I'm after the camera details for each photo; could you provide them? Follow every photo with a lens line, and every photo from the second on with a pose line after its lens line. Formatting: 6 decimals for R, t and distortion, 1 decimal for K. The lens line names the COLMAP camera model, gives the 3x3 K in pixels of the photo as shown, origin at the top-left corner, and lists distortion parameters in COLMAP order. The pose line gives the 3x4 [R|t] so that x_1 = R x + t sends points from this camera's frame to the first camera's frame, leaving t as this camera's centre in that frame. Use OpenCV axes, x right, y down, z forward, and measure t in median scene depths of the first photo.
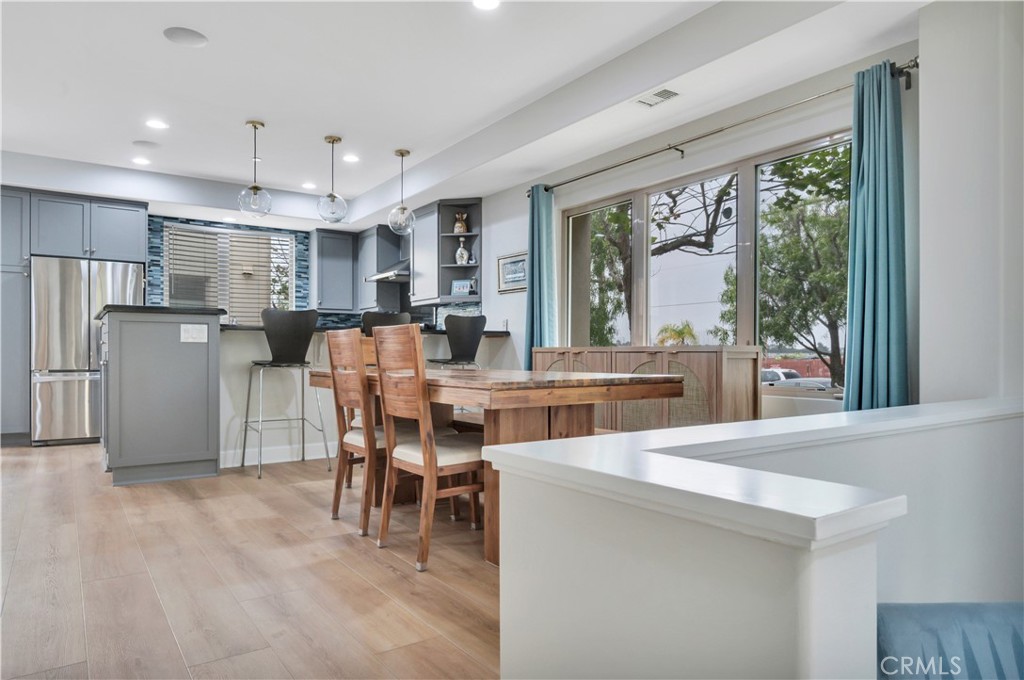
lens RADIAL K [[649.2, 0, 499.8], [0, 649.2, 356.2], [0, 0, 1]] dist [0.005182, 0.003156]
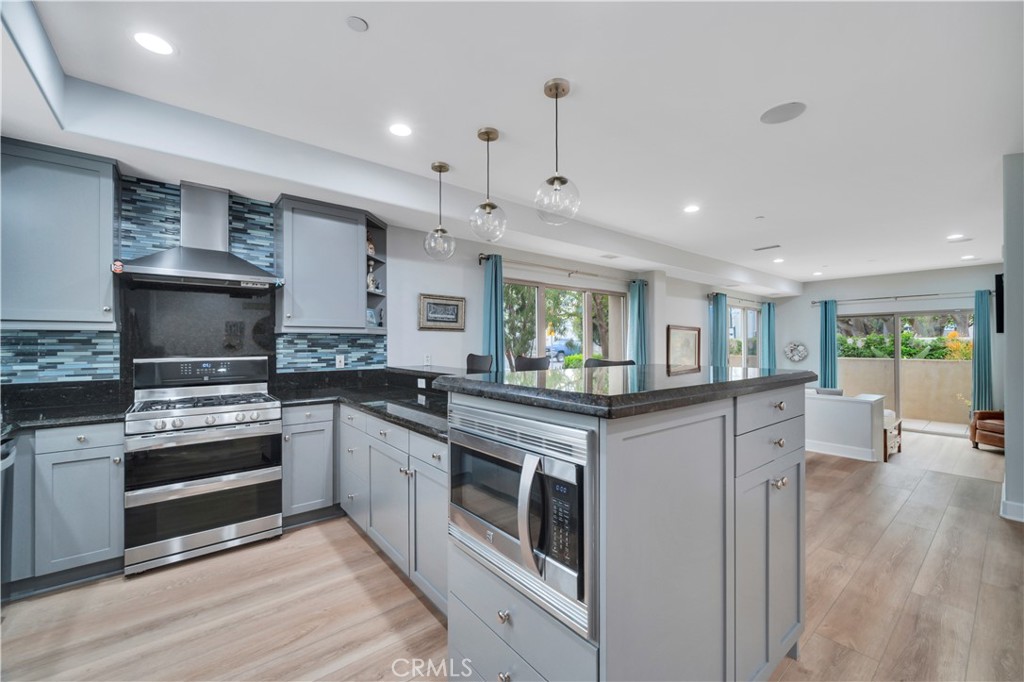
lens RADIAL K [[407.6, 0, 503.9], [0, 407.6, 341.5], [0, 0, 1]] dist [0.001870, 0.000307]
pose [[-0.081257, -0.000434, 0.996693, -0.731169], [0.002610, 0.999996, 0.000649, -0.083225], [-0.996690, 0.002654, -0.081256, 0.996117]]
